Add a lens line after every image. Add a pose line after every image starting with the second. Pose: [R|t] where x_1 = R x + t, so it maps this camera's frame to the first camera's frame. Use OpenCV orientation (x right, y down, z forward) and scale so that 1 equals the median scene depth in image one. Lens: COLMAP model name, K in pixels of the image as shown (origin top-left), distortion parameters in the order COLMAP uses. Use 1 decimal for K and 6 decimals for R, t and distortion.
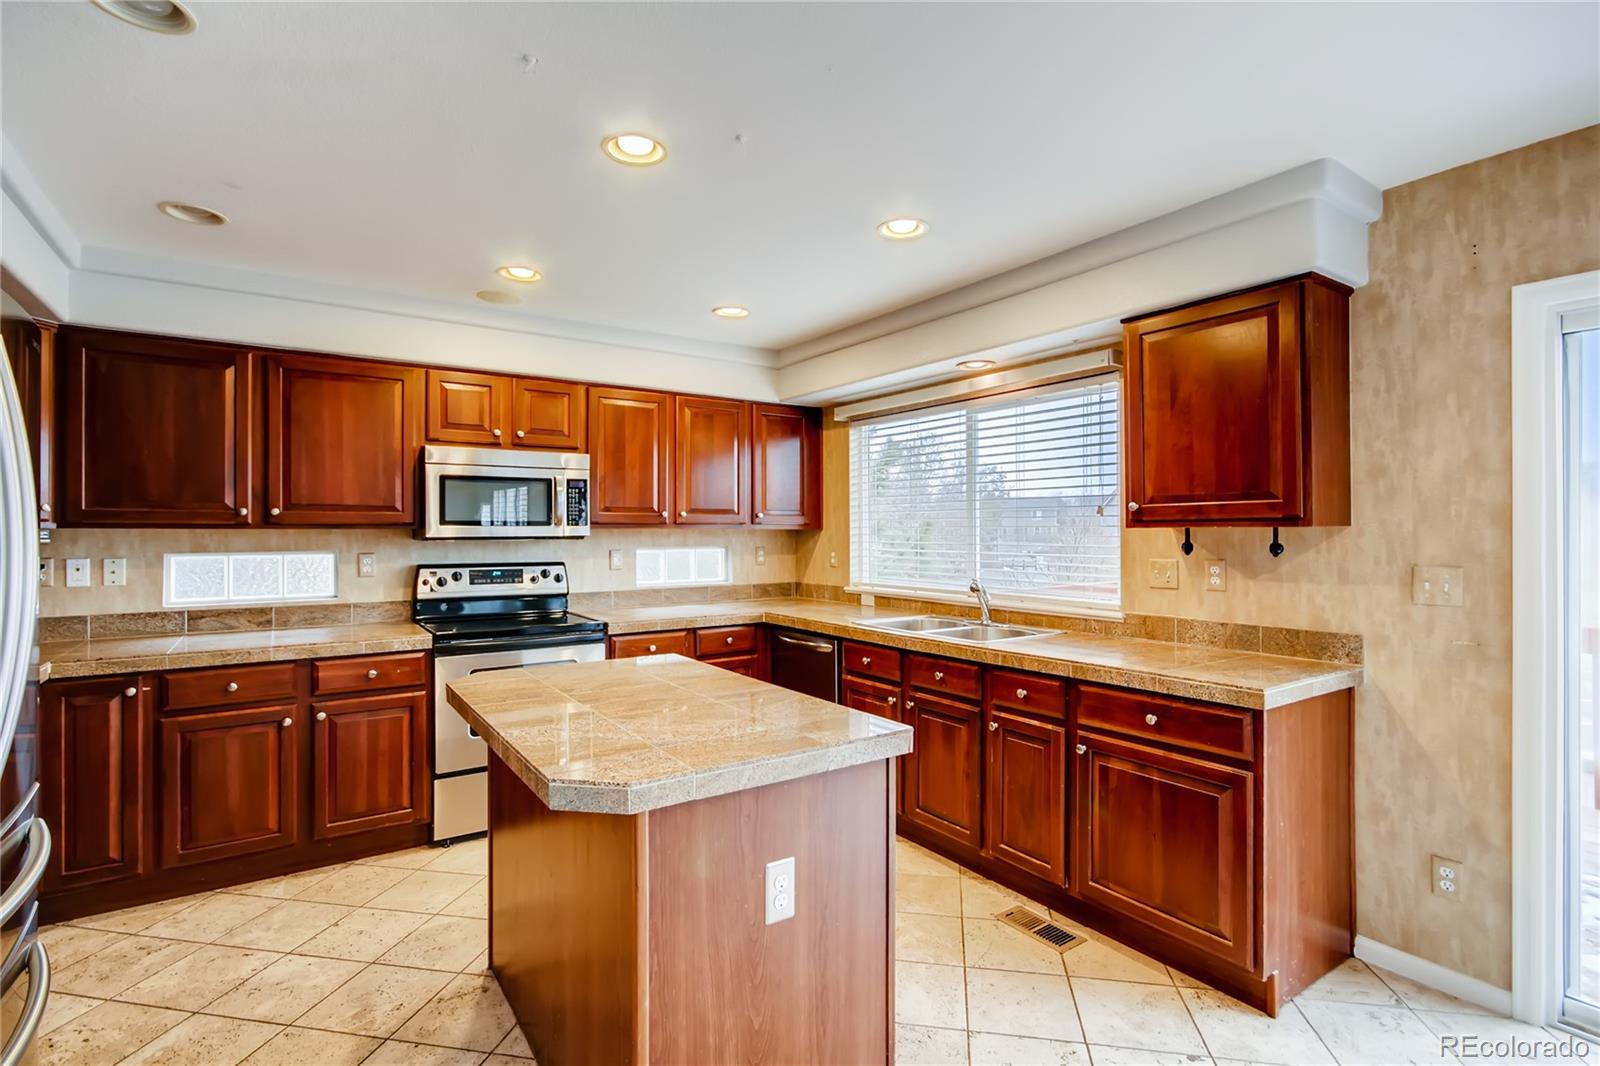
lens RADIAL K [[763.9, 0, 813.6], [0, 763.9, 527.5], [0, 0, 1]] dist [-0.015809, 0.006787]
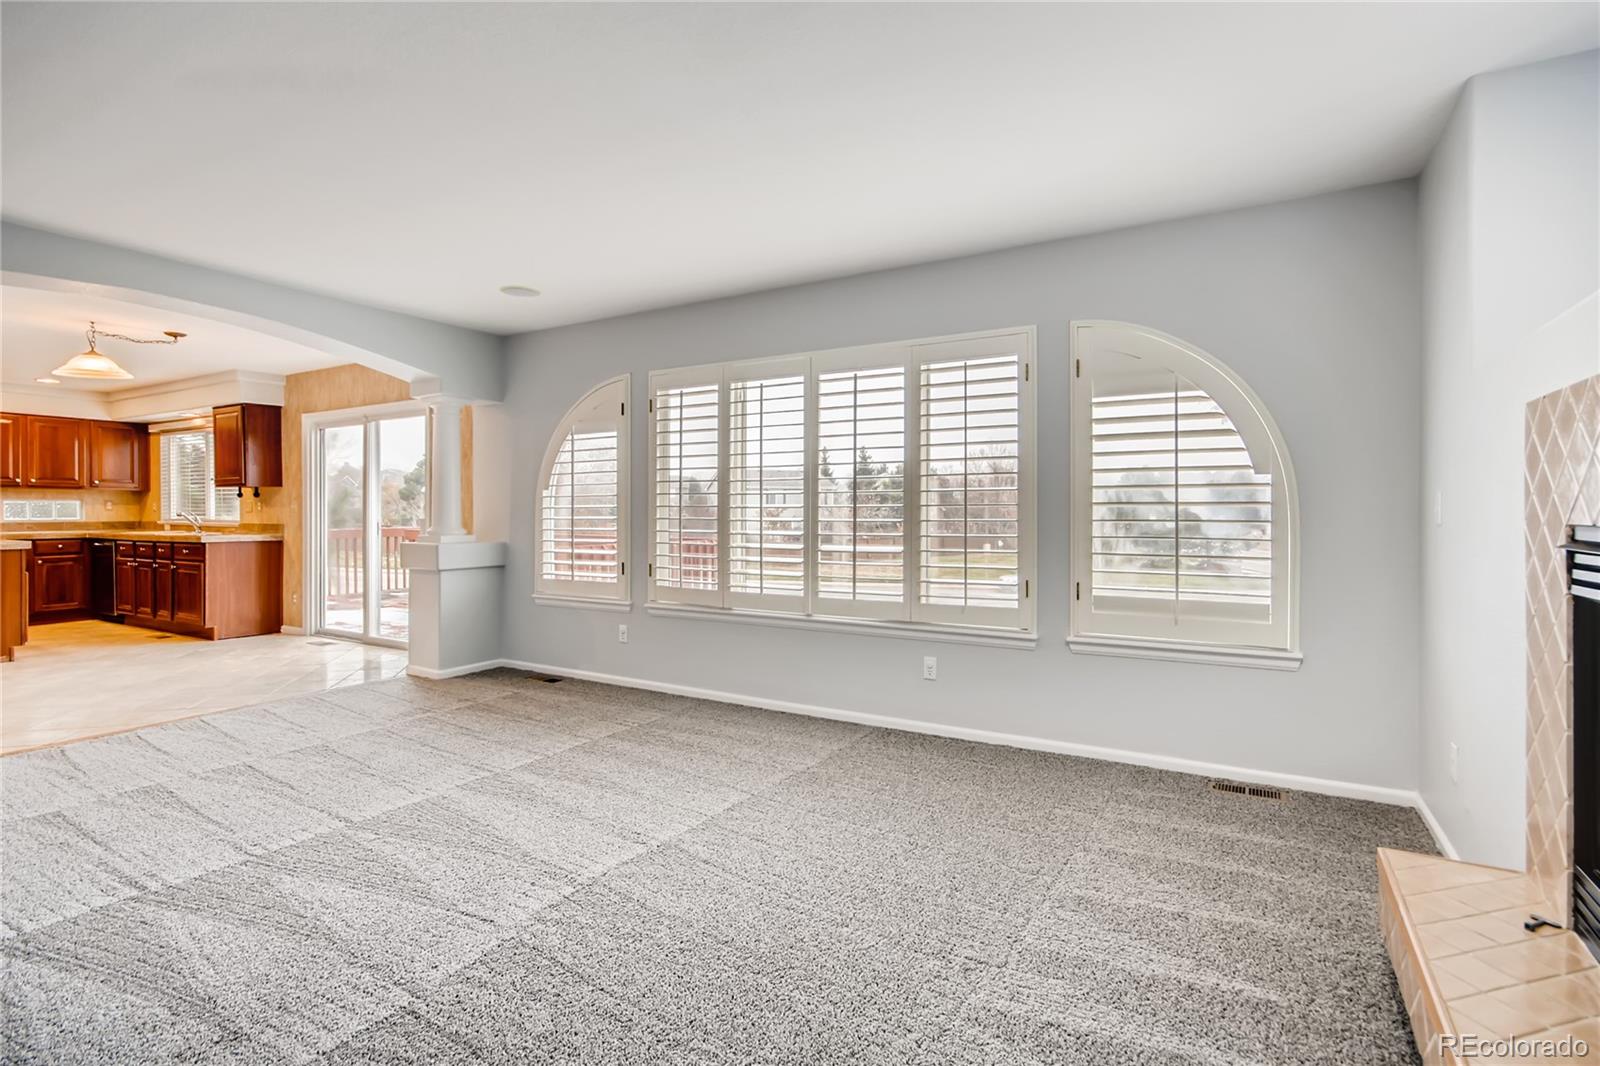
lens RADIAL K [[763.9, 0, 799.5], [0, 763.9, 519.4], [0, 0, 1]] dist [-0.015809, 0.006787]
pose [[0.914452, -0.007458, 0.404625, 0.929083], [-0.001687, 0.999751, 0.022239, 0.037824], [-0.404690, -0.021019, 0.914212, -1.699576]]
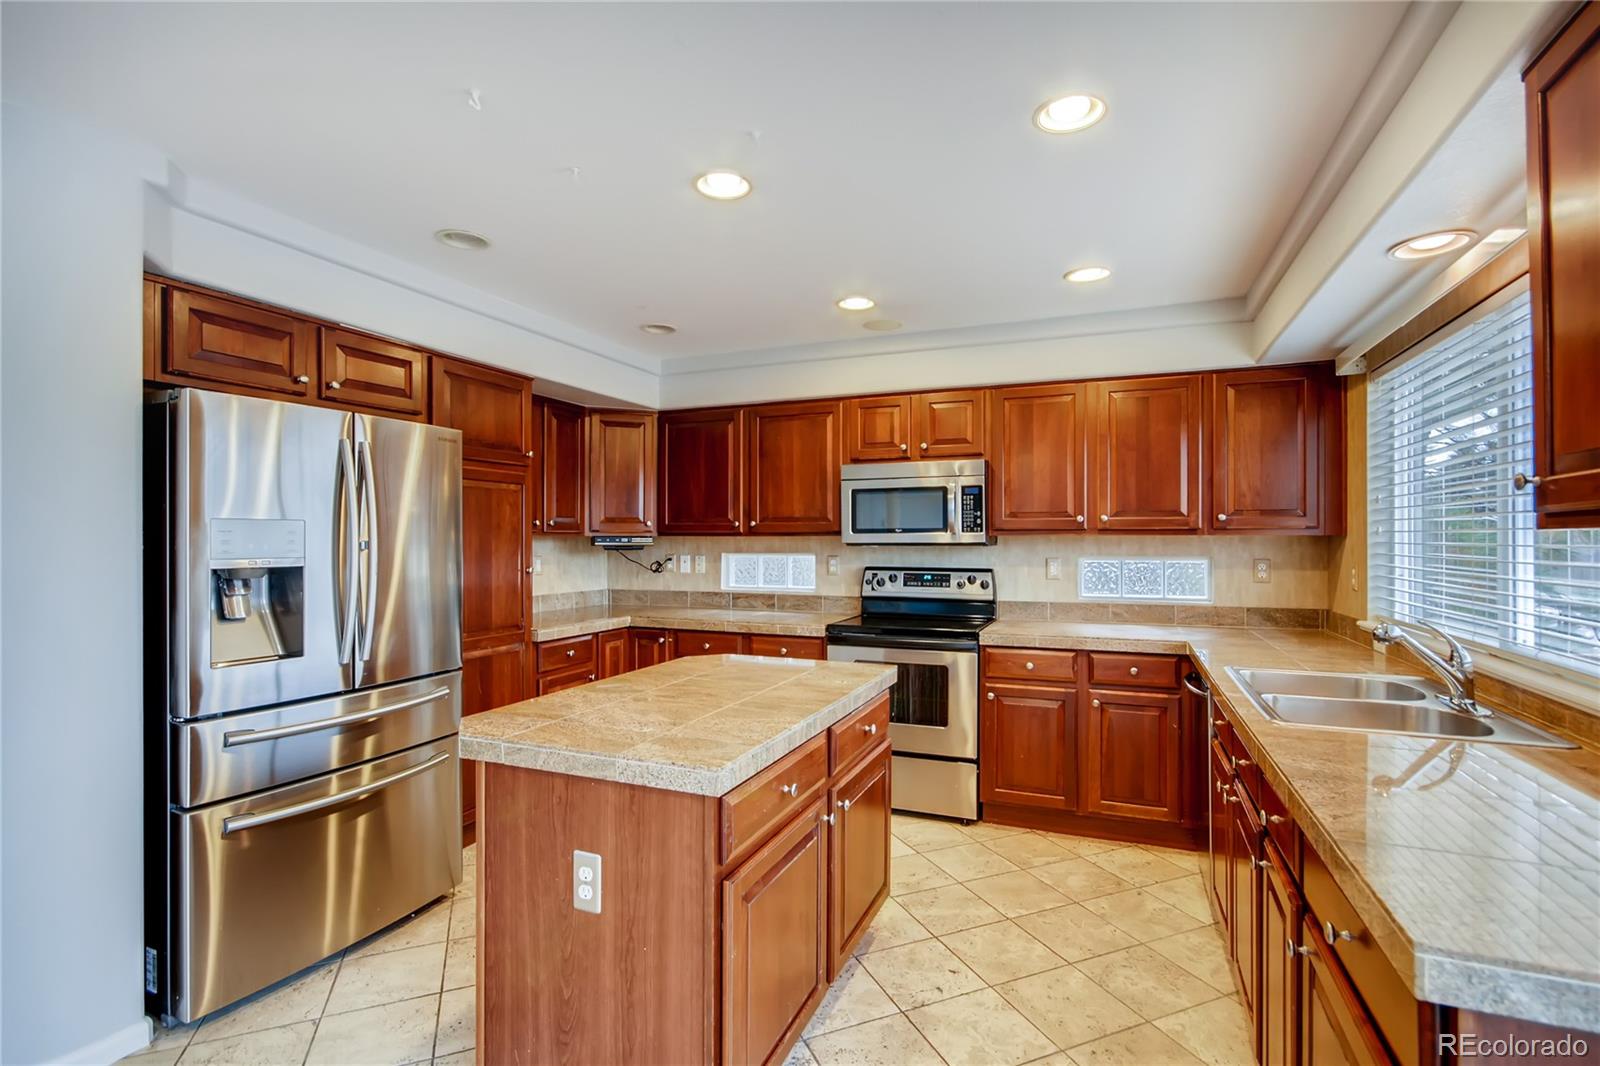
lens RADIAL K [[763.9, 0, 817.2], [0, 763.9, 533.8], [0, 0, 1]] dist [-0.015809, 0.006787]
pose [[0.541024, -0.004648, -0.840994, 0.441789], [0.004048, 0.999988, -0.002922, 0.001692], [0.840997, -0.001824, 0.541037, 0.307921]]
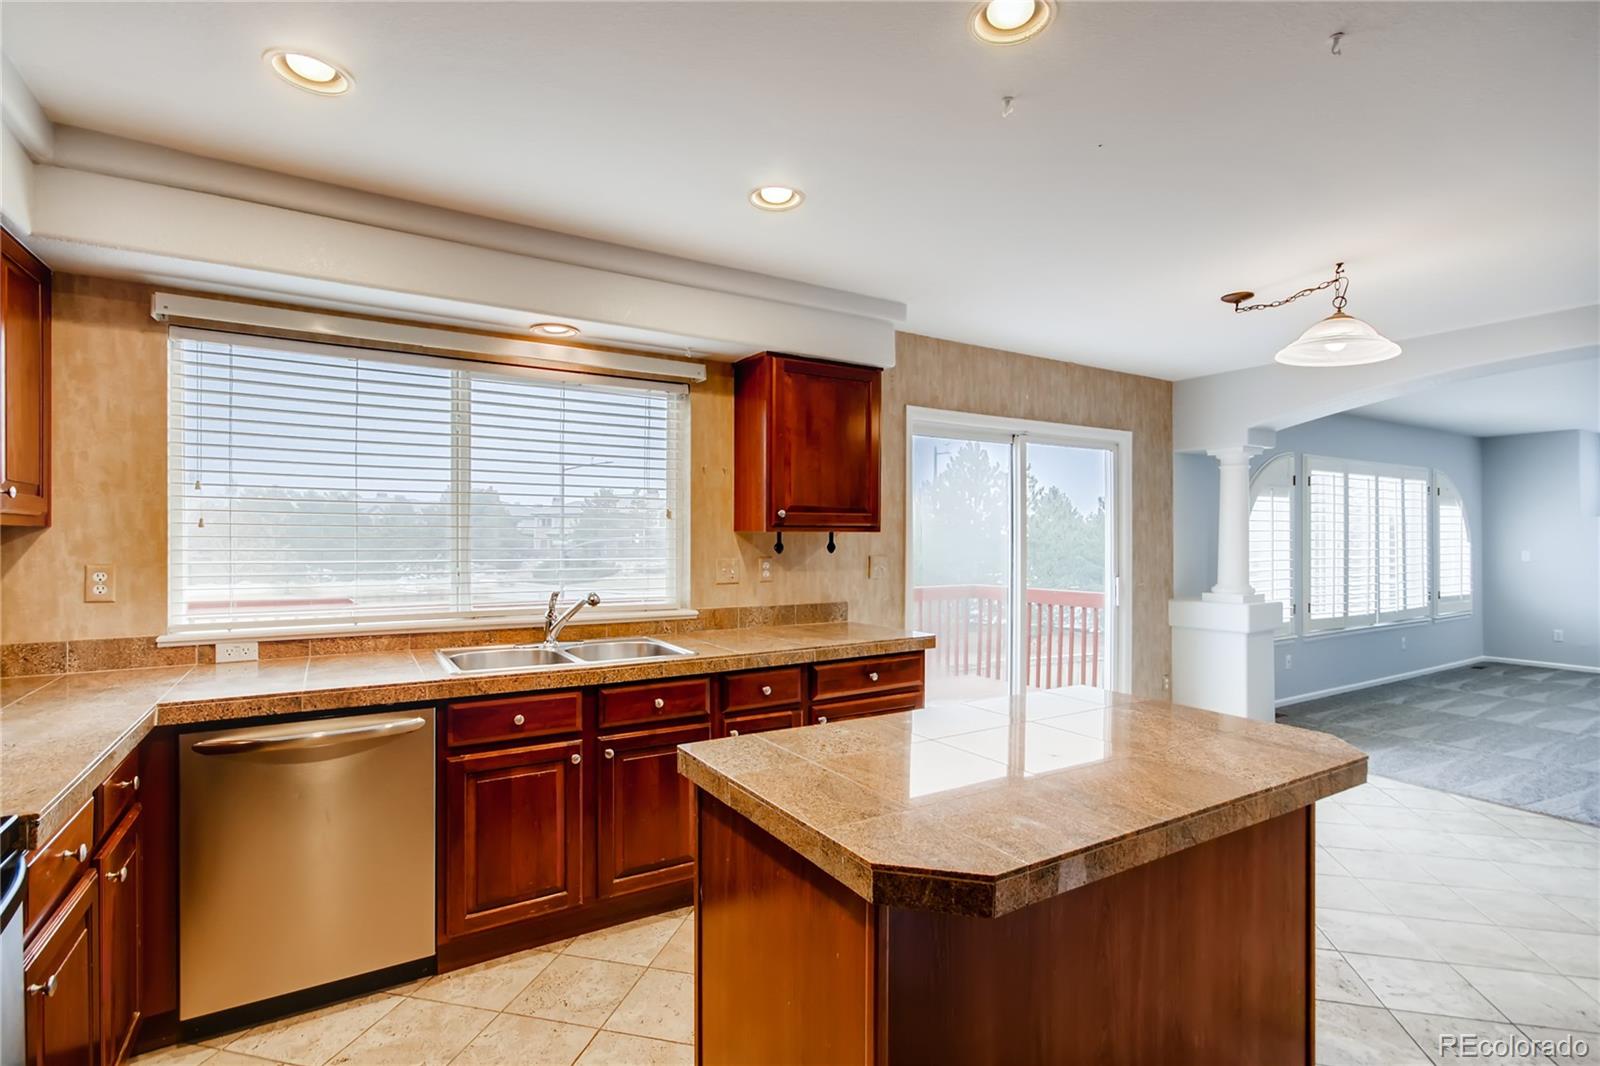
lens RADIAL K [[763.9, 0, 803.0], [0, 763.9, 543.8], [0, 0, 1]] dist [-0.015809, 0.006787]
pose [[0.071717, -0.008011, 0.997393, -0.582922], [-0.008792, 0.999924, 0.008664, 0.006736], [-0.997386, -0.009390, 0.071641, 0.674246]]
